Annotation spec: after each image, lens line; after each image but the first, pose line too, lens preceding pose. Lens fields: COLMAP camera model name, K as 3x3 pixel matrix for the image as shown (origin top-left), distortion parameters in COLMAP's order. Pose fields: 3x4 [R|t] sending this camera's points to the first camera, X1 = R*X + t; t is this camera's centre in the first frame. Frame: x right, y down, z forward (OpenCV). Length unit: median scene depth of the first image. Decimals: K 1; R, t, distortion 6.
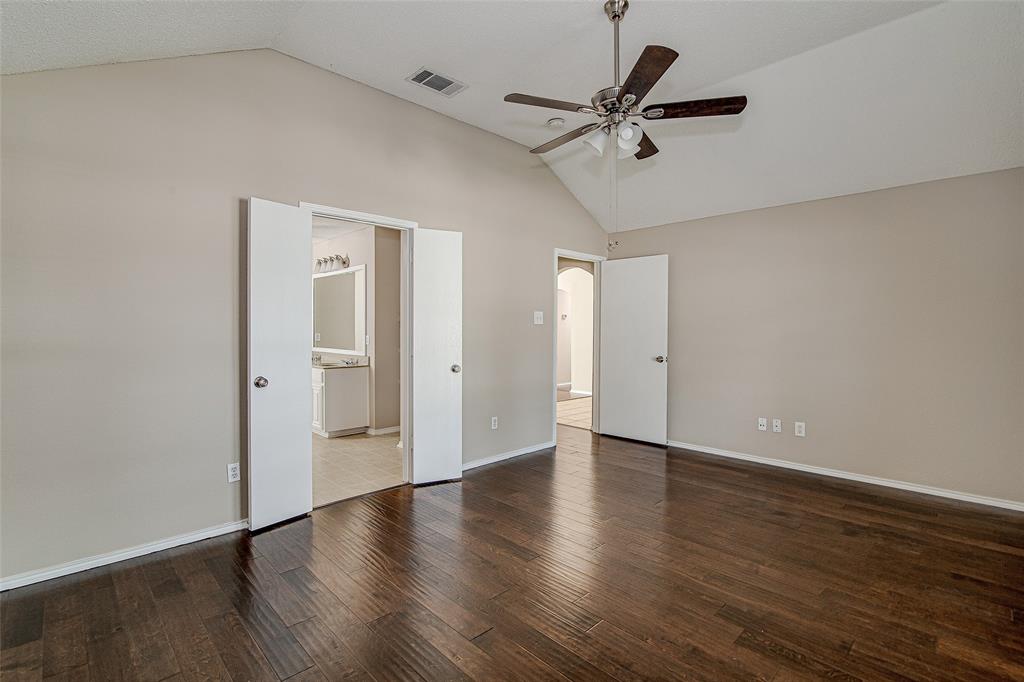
lens RADIAL K [[483.3, 0, 507.3], [0, 483.3, 334.4], [0, 0, 1]] dist [-0.002438, -0.000140]
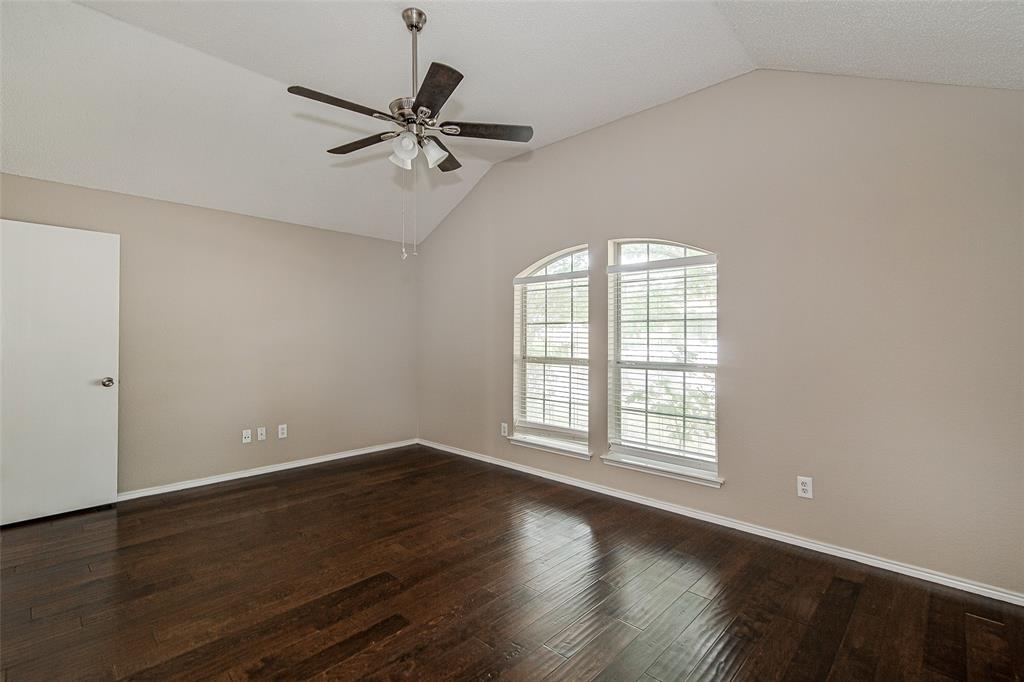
lens RADIAL K [[483.3, 0, 507.3], [0, 483.3, 334.4], [0, 0, 1]] dist [-0.002438, -0.000140]
pose [[-0.085038, 0.009603, 0.996331, -0.588930], [0.002121, 0.999953, -0.009457, -0.012190], [-0.996375, 0.001309, -0.085054, 0.664897]]
